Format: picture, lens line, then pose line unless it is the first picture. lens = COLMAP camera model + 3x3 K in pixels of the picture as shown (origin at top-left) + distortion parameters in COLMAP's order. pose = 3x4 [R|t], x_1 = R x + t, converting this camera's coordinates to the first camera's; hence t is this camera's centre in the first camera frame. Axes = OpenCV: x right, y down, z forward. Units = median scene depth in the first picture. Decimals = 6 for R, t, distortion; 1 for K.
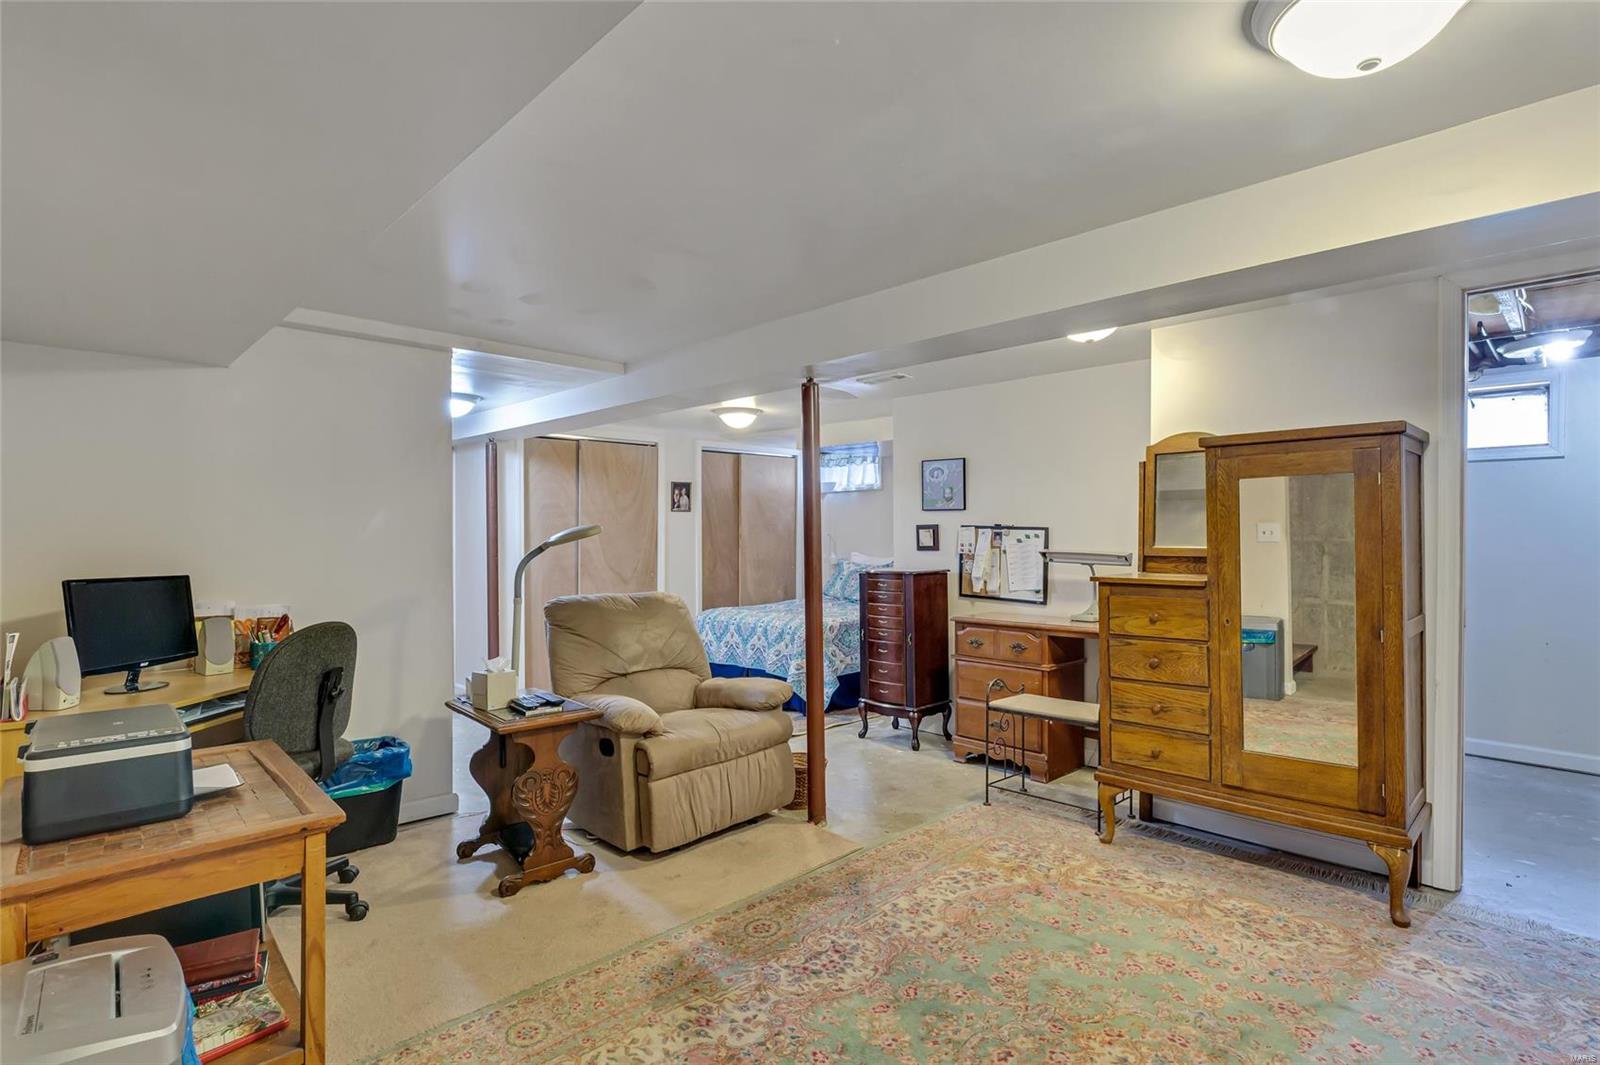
lens RADIAL K [[826.1, 0, 805.2], [0, 826.1, 527.7], [0, 0, 1]] dist [0.000409, -0.000330]
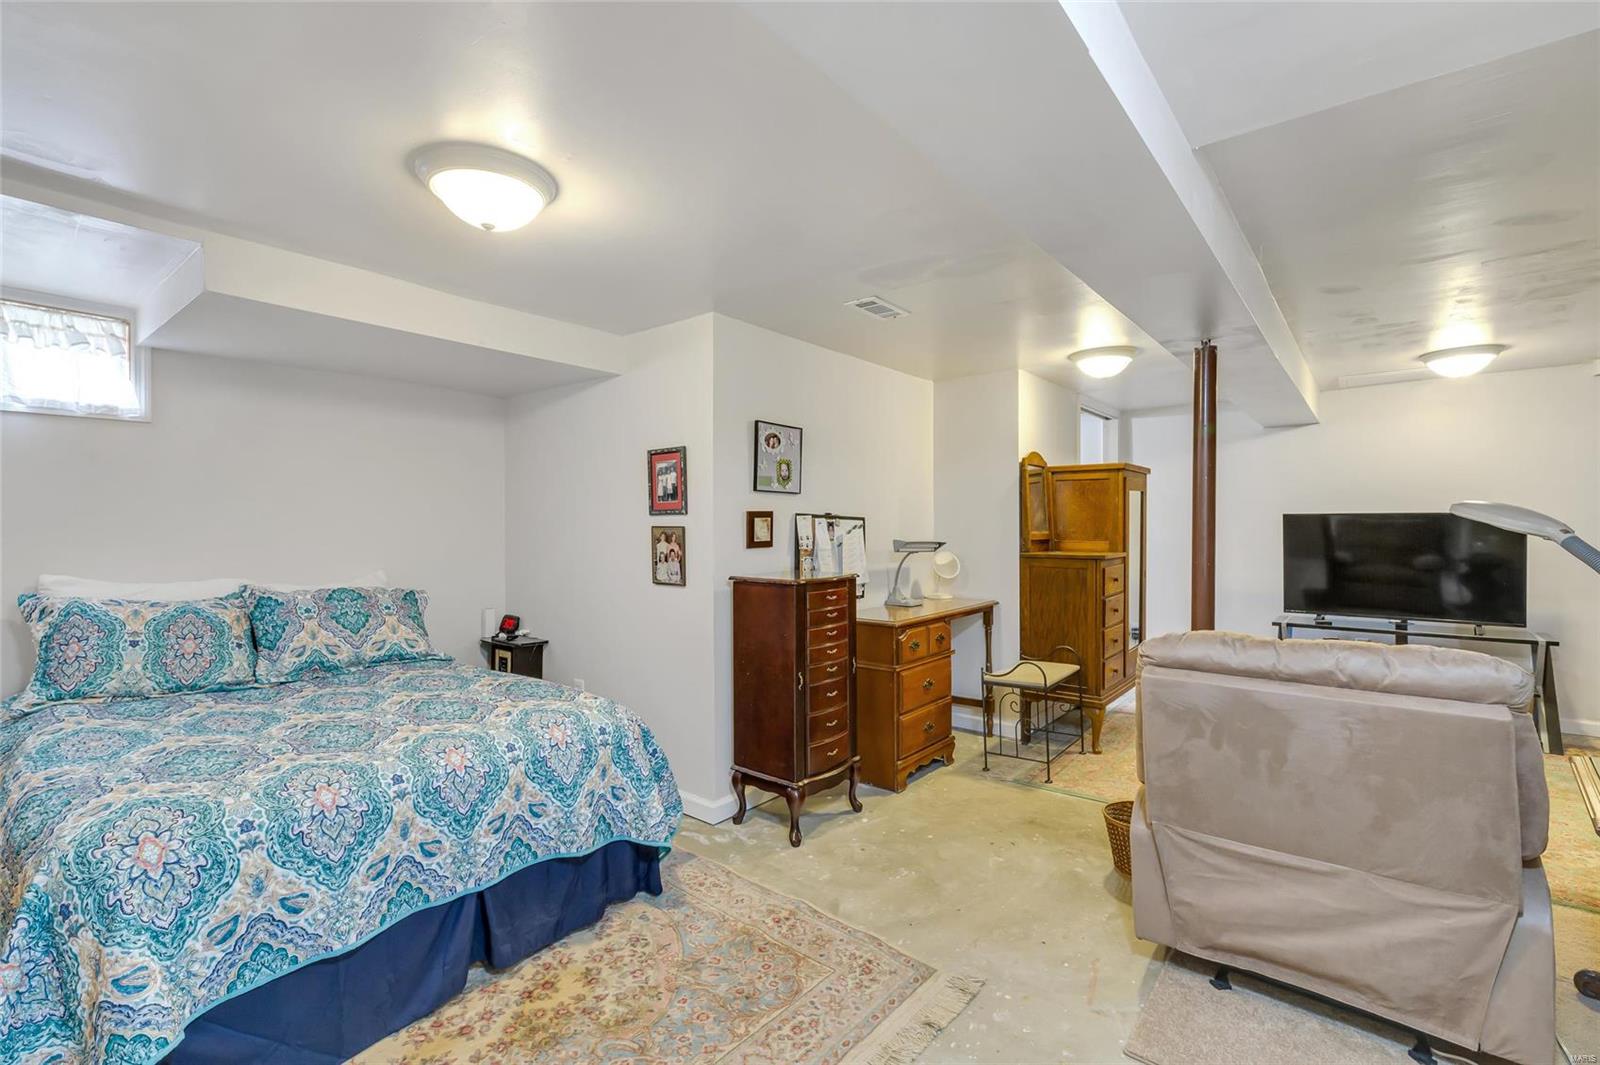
lens RADIAL K [[721.6, 0, 797.9], [0, 721.6, 528.8], [0, 0, 1]] dist [0.003824, -0.000092]
pose [[-0.131185, 0.000827, 0.991358, -0.484782], [-0.000118, 1.000000, -0.000850, 0.012273], [-0.991358, -0.000229, -0.131185, 1.078644]]
